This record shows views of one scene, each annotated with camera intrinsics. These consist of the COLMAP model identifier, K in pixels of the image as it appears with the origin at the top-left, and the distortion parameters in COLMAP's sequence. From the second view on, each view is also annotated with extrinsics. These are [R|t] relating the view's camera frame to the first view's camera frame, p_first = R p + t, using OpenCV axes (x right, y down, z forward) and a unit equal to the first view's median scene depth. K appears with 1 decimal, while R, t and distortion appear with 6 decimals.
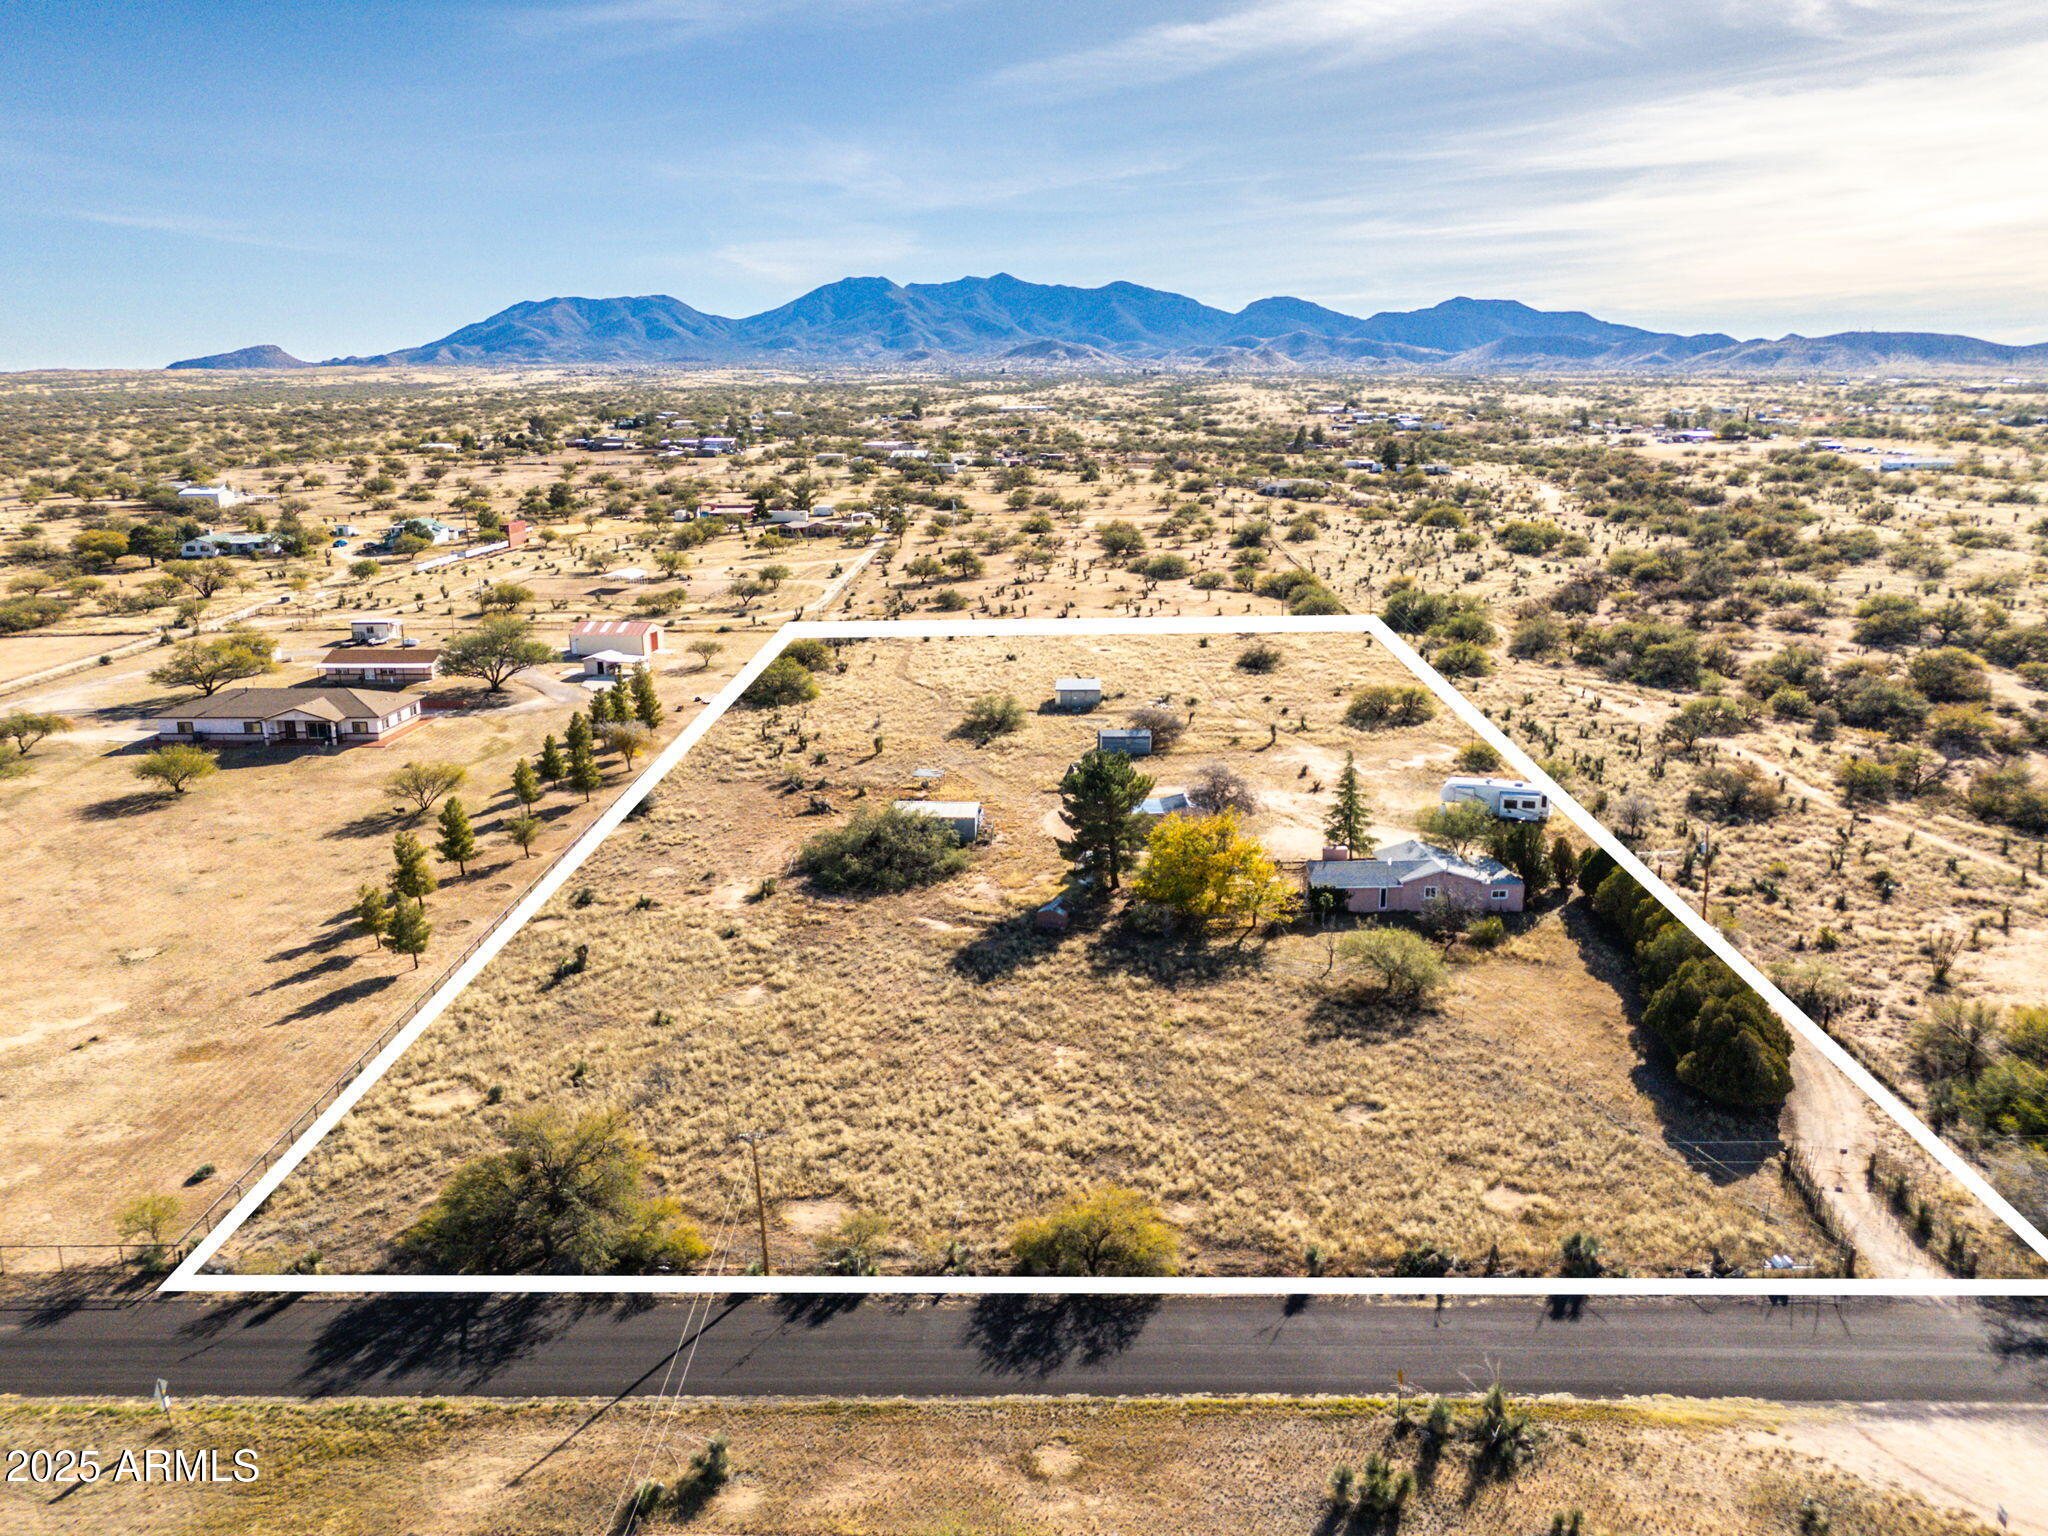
lens RADIAL K [[1544.1, 0, 1029.7], [0, 1544.1, 788.4], [0, 0, 1]] dist [0.066260, -0.051595]
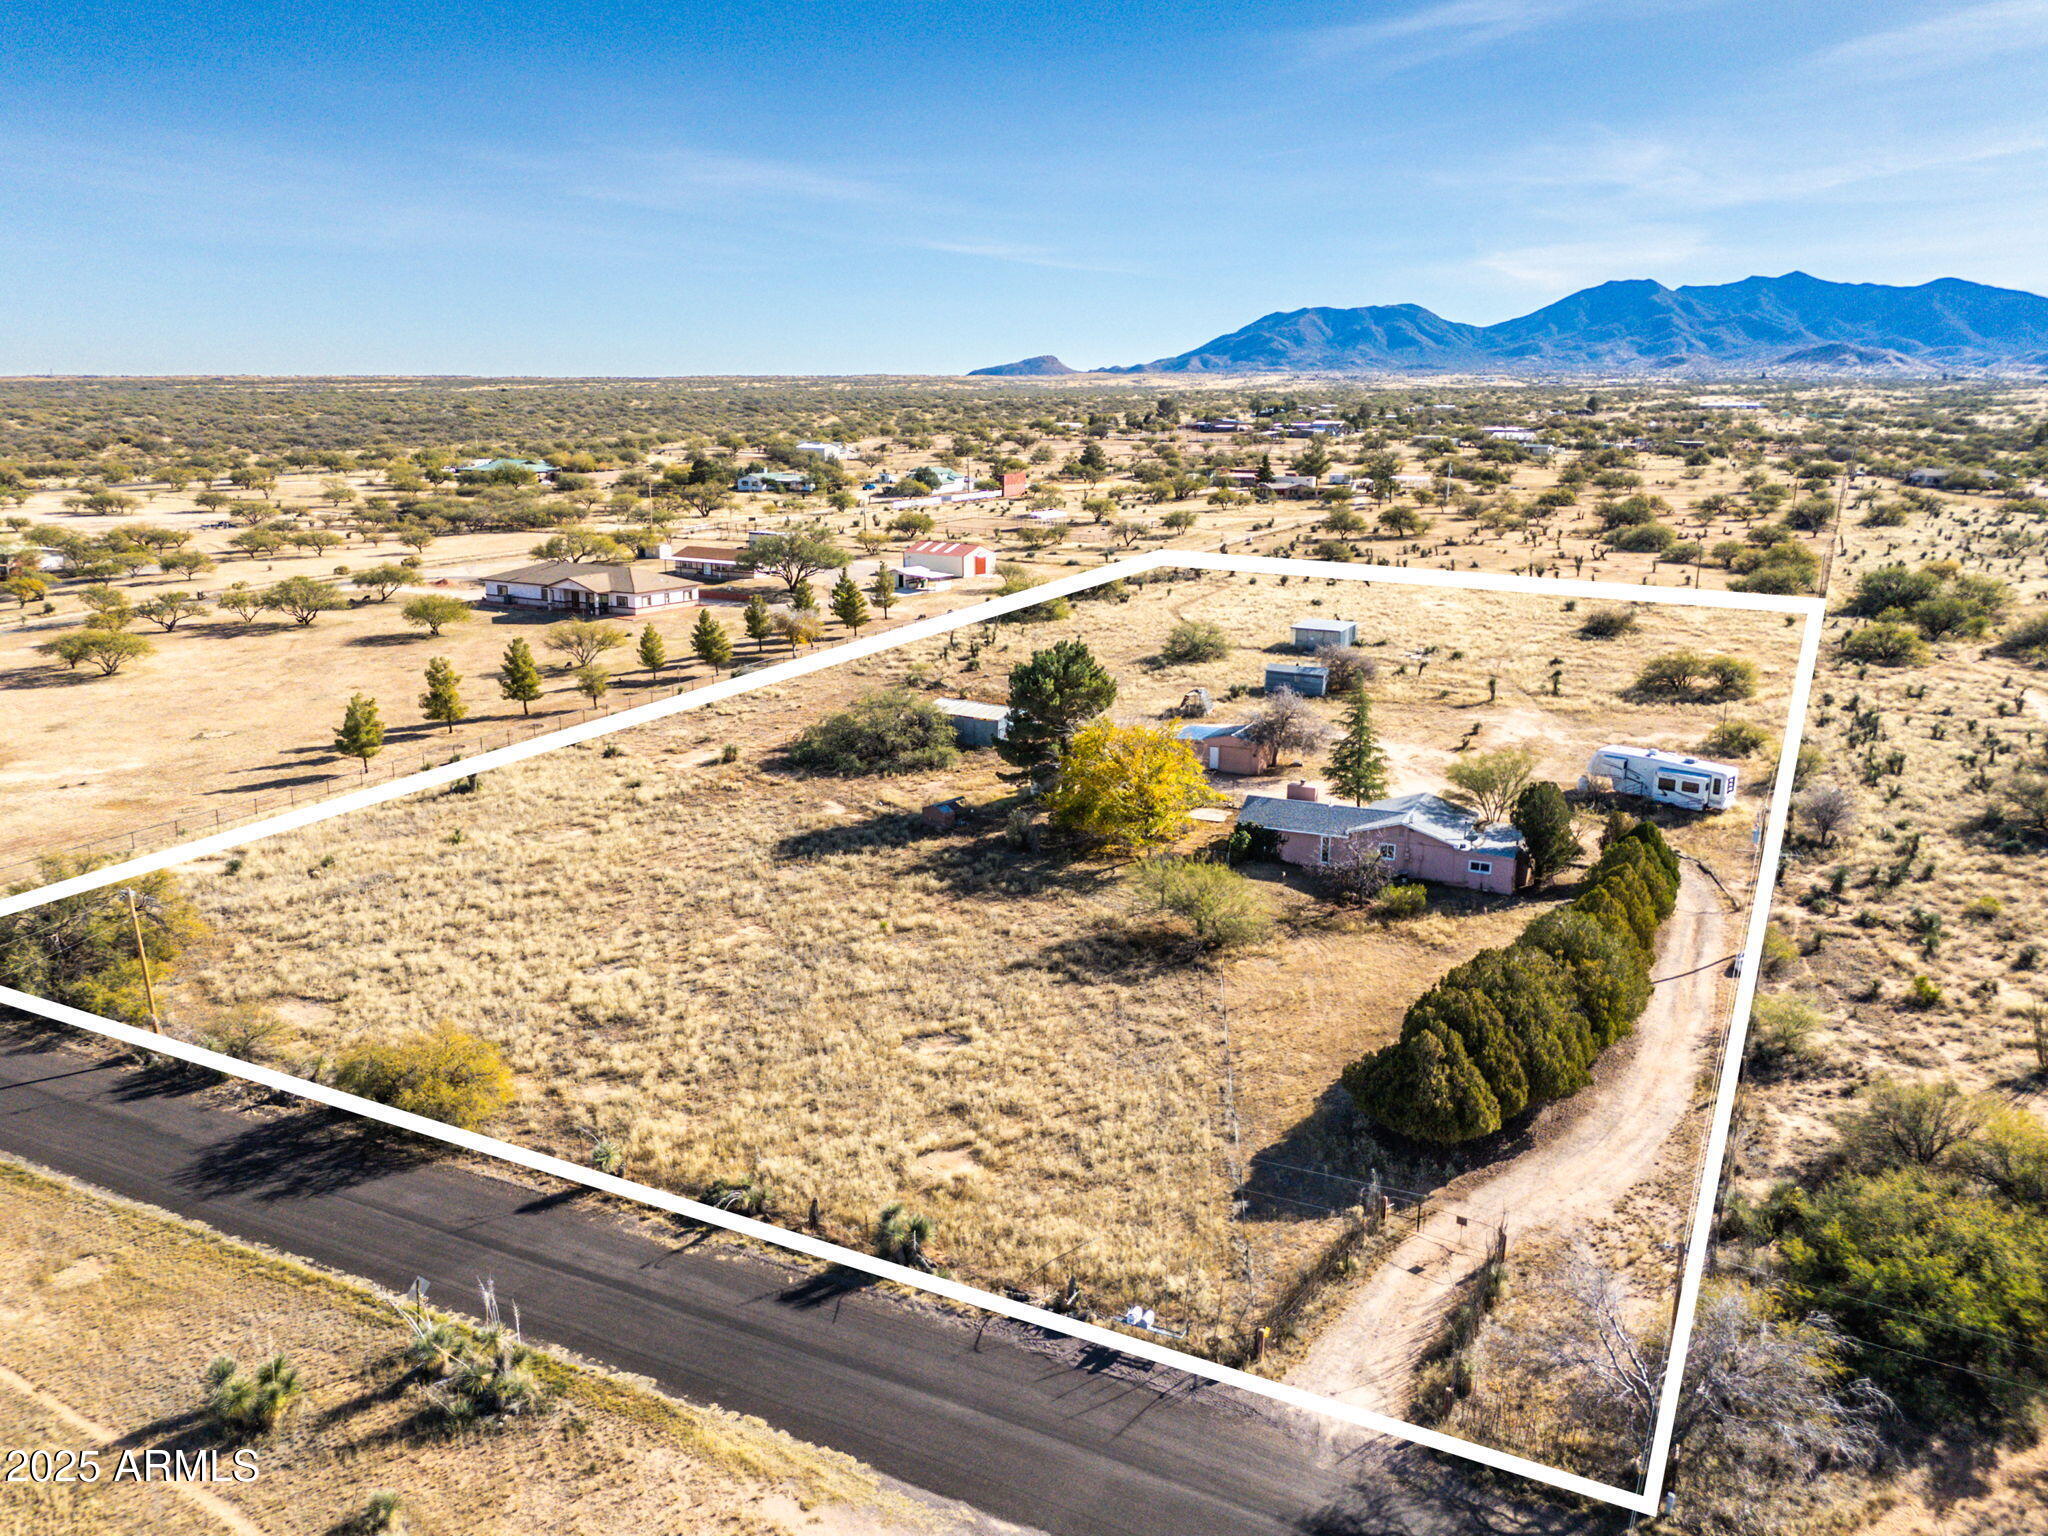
lens RADIAL K [[1544.1, 0, 1038.9], [0, 1544.1, 812.4], [0, 0, 1]] dist [0.066260, -0.051595]
pose [[0.893417, 0.132114, -0.429363, 0.362513], [-0.130616, 0.990880, 0.033107, 0.037975], [0.429821, 0.026503, 0.902525, 0.196878]]
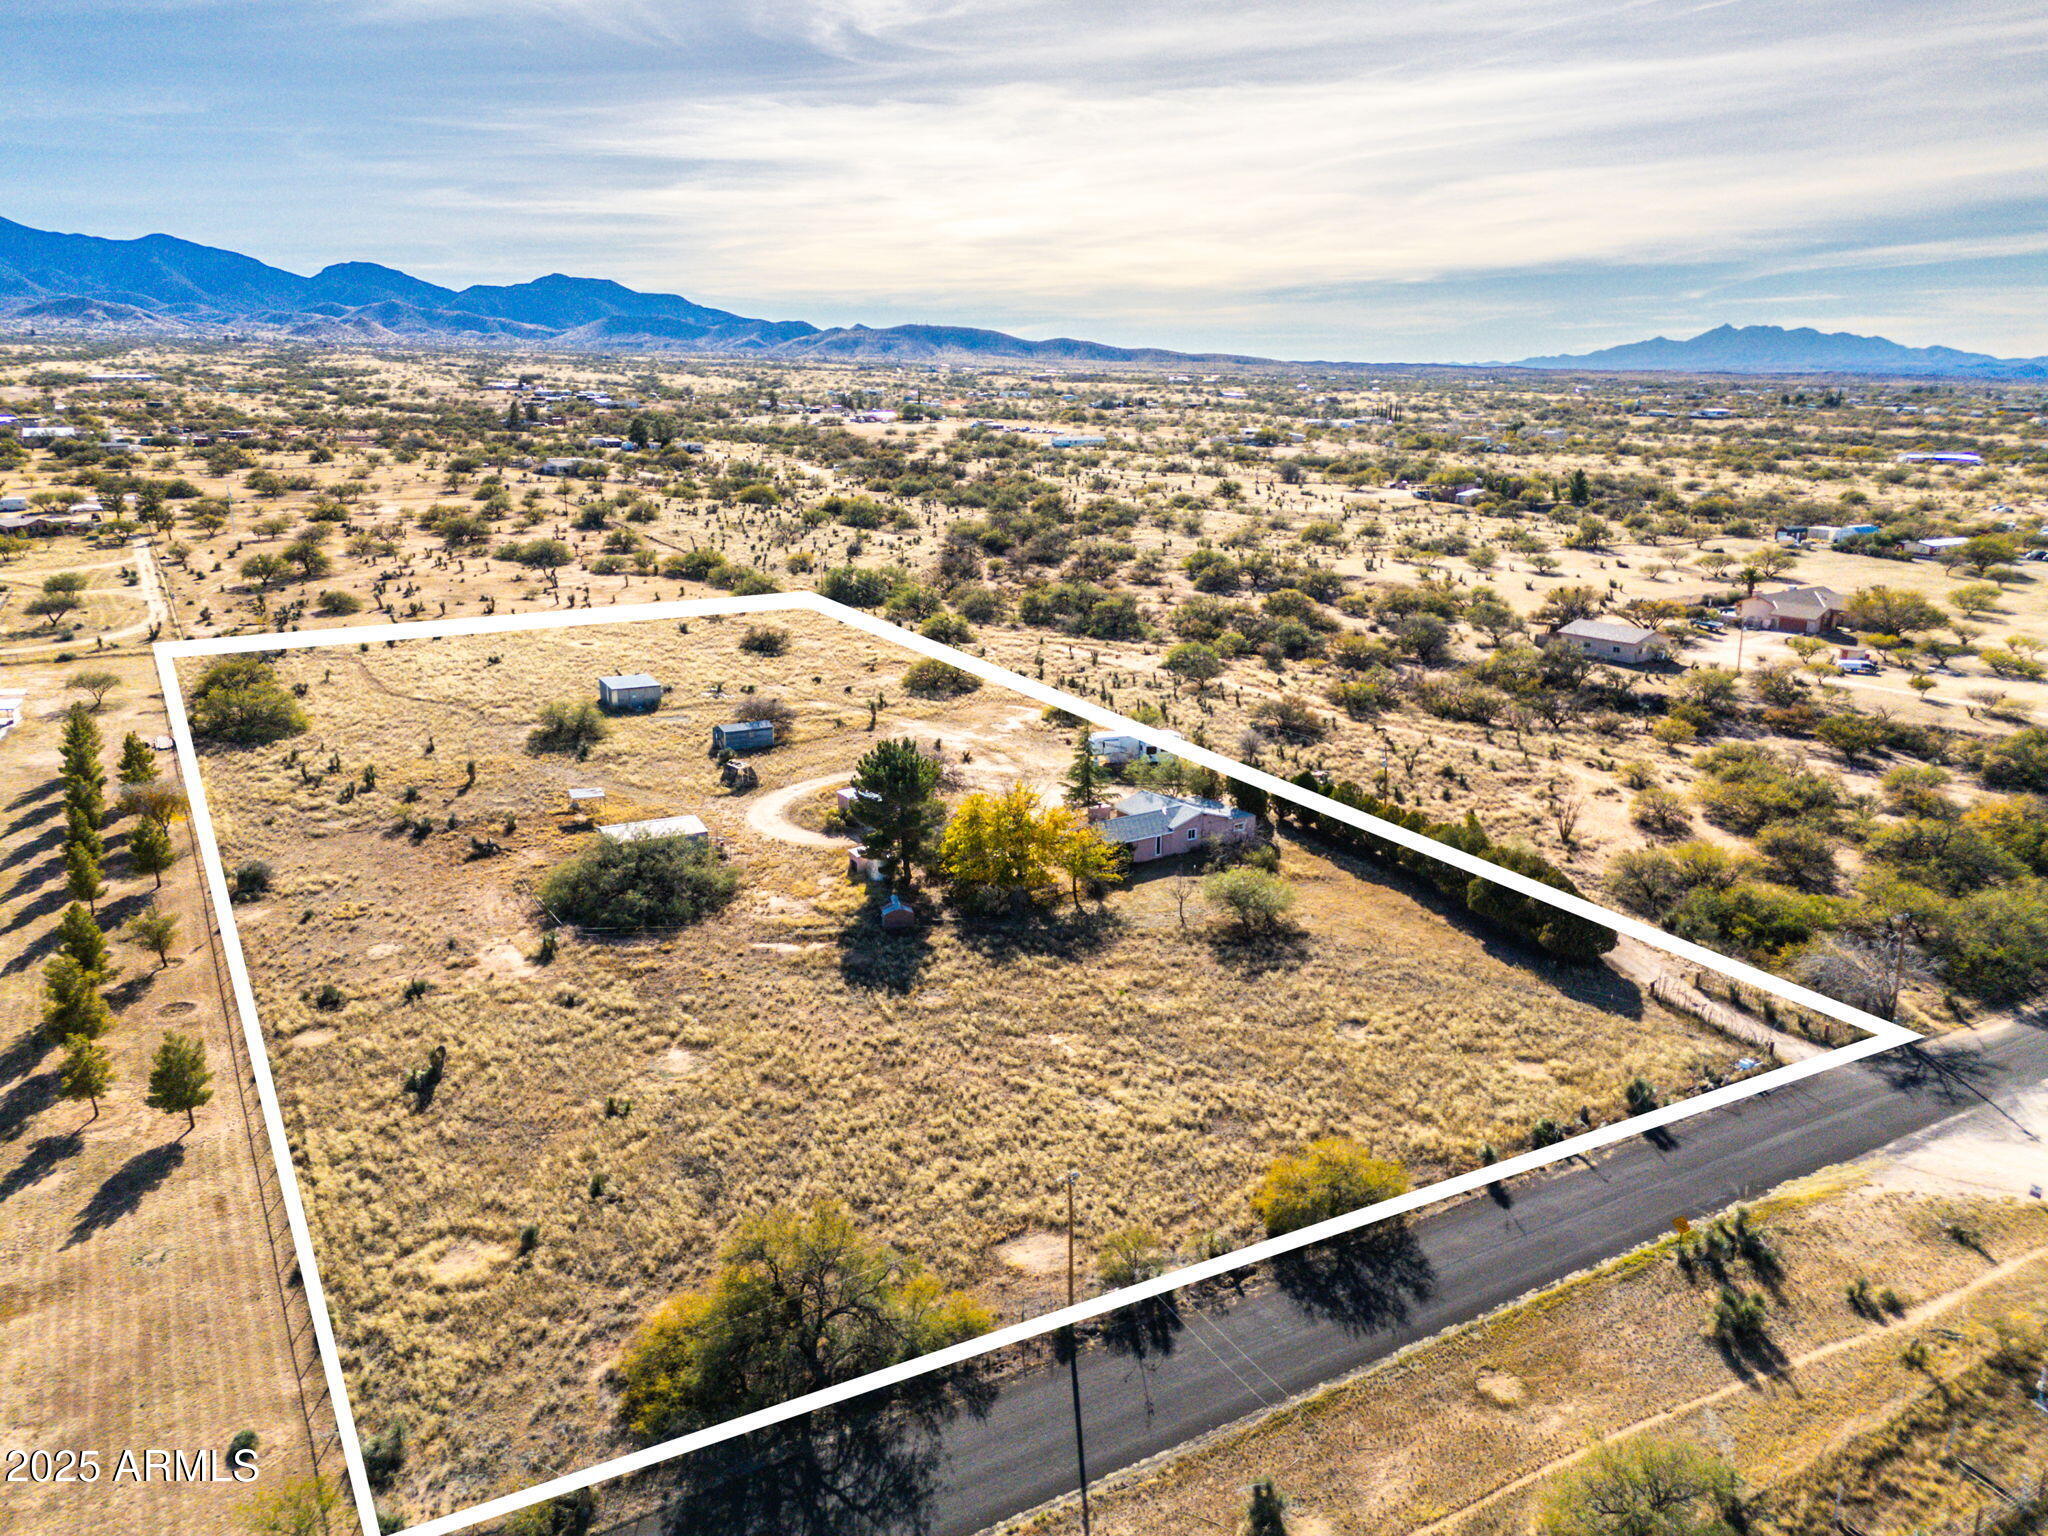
lens RADIAL K [[1544.1, 0, 1035.2], [0, 1544.1, 758.9], [0, 0, 1]] dist [0.066260, -0.051595]
pose [[0.845636, -0.119098, 0.520304, -0.330966], [0.121454, 0.992152, 0.029709, -0.026115], [-0.519759, 0.038070, 0.853464, 0.109264]]
